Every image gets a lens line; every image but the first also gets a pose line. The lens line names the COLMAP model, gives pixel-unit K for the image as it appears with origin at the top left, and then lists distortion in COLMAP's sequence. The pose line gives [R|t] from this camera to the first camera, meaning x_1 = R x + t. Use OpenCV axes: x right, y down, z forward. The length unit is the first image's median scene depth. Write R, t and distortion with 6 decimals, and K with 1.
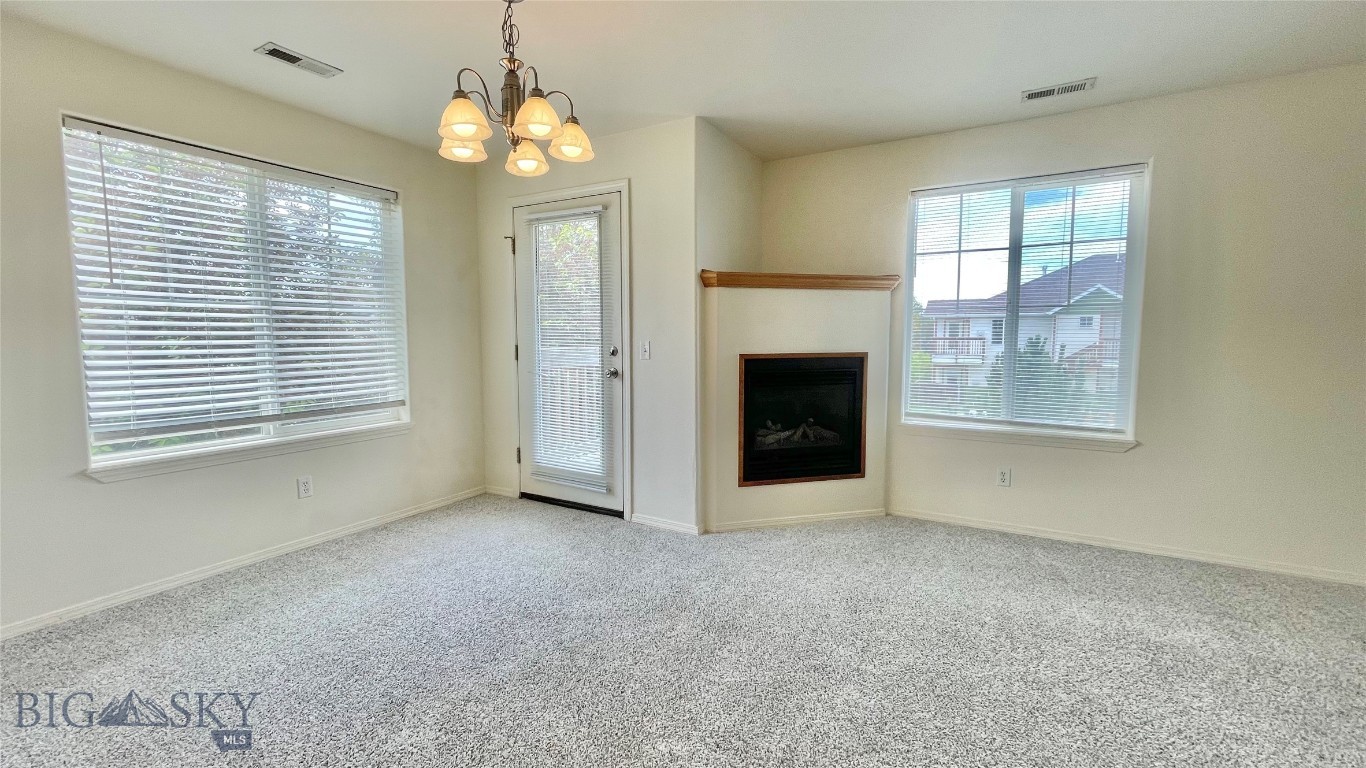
lens RADIAL K [[564.9, 0, 709.6], [0, 564.9, 386.6], [0, 0, 1]] dist [-0.002145, -0.000266]
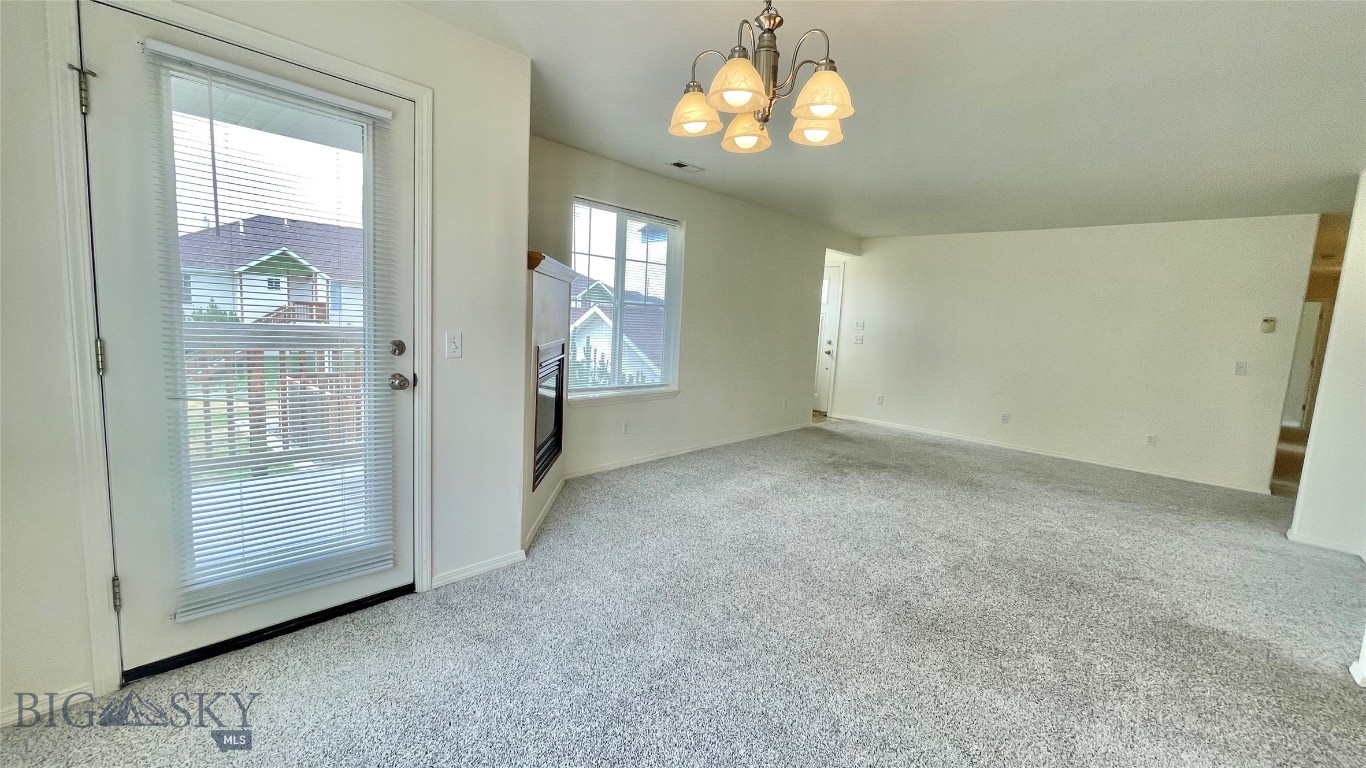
lens RADIAL K [[549.7, 0, 652.4], [0, 549.7, 379.7], [0, 0, 1]] dist [0.000715, 0.000110]
pose [[0.253889, -0.099023, 0.962151, -0.714733], [0.035268, 0.995032, 0.093100, -0.075020], [-0.966590, 0.010296, 0.256120, 0.567645]]
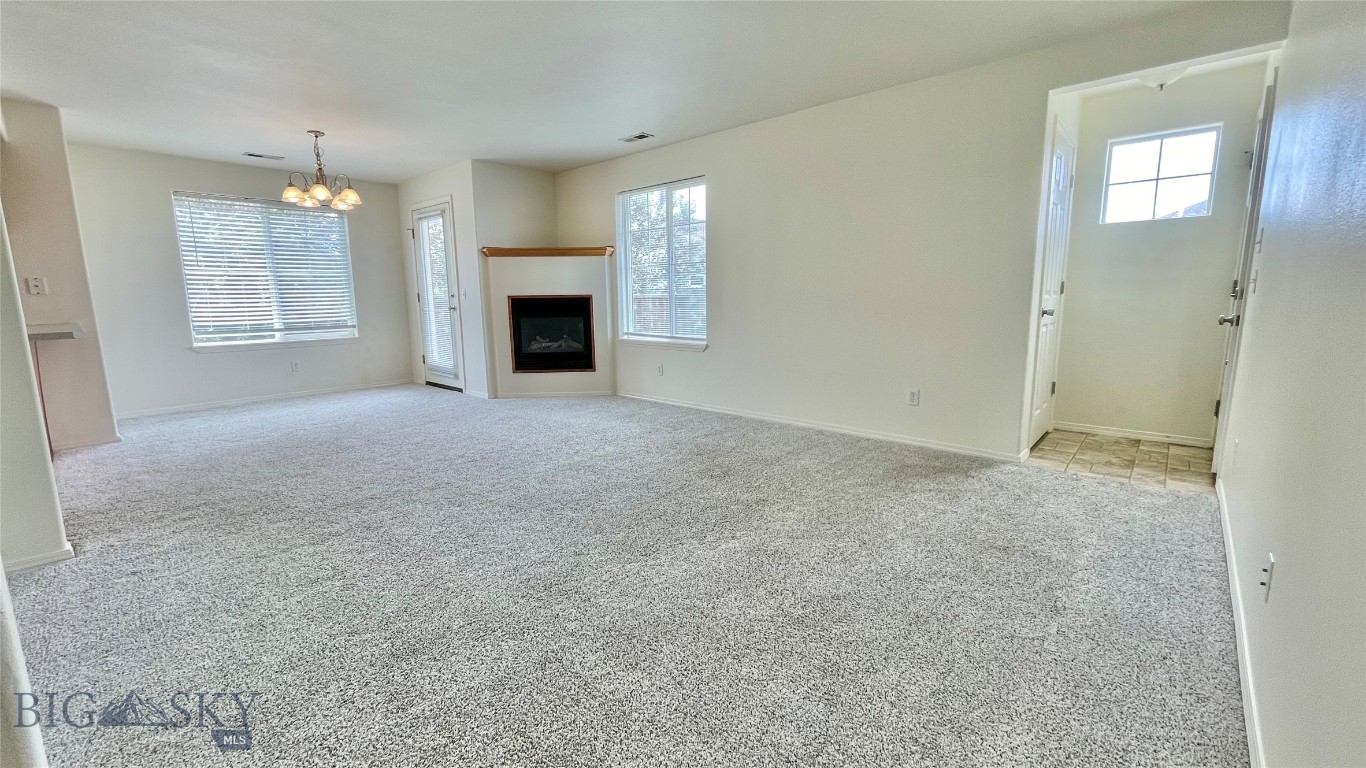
lens RADIAL K [[553.7, 0, 683.0], [0, 553.7, 384.0], [0, 0, 1]] dist [-0.001131, -0.000022]
pose [[0.979155, 0.022515, -0.201861, 0.882747], [-0.008441, 0.997489, 0.070315, 0.084638], [0.202937, -0.067145, 0.976887, -0.540525]]
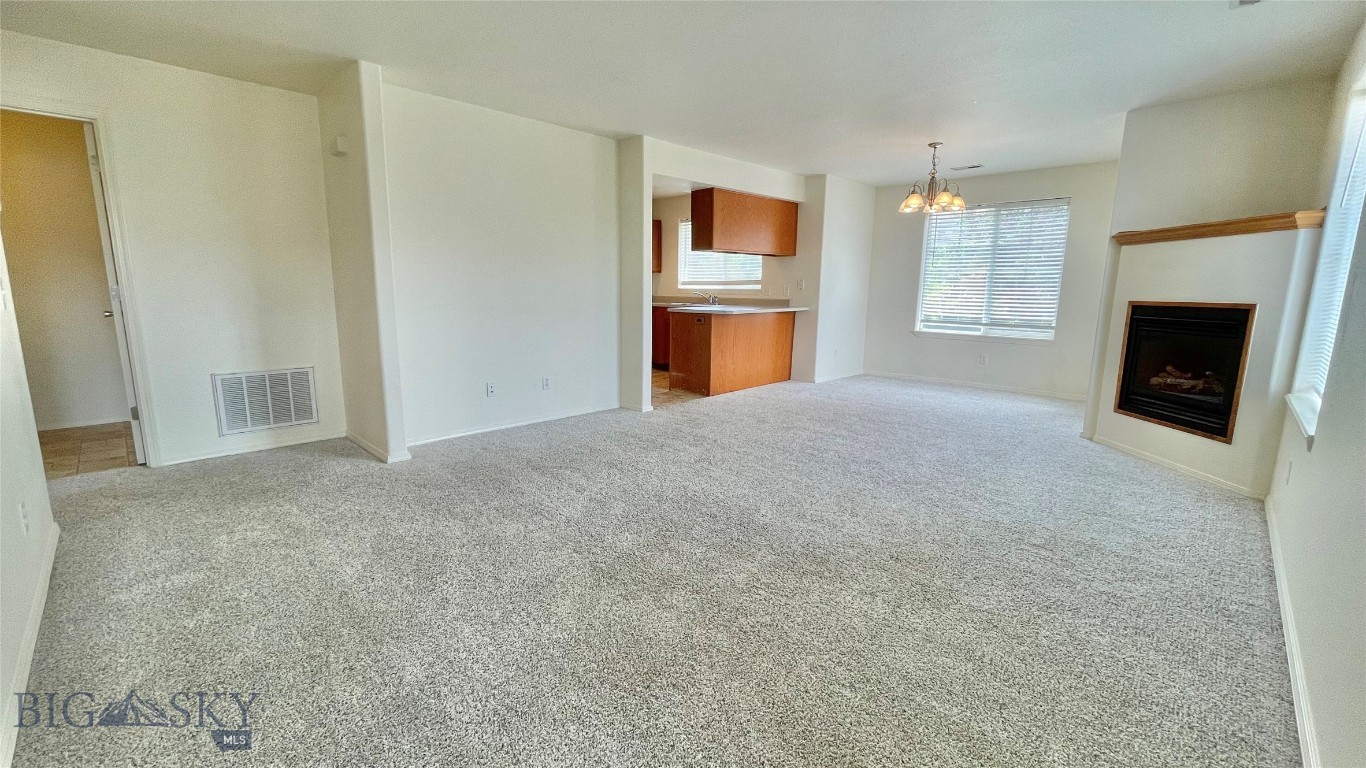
lens RADIAL K [[553.7, 0, 683.0], [0, 553.7, 384.0], [0, 0, 1]] dist [-0.001131, -0.000022]
pose [[-0.240301, 0.166944, -0.956235, 1.363523], [-0.102831, 0.975179, 0.196093, -0.016661], [0.965236, 0.145452, -0.217170, 0.349259]]
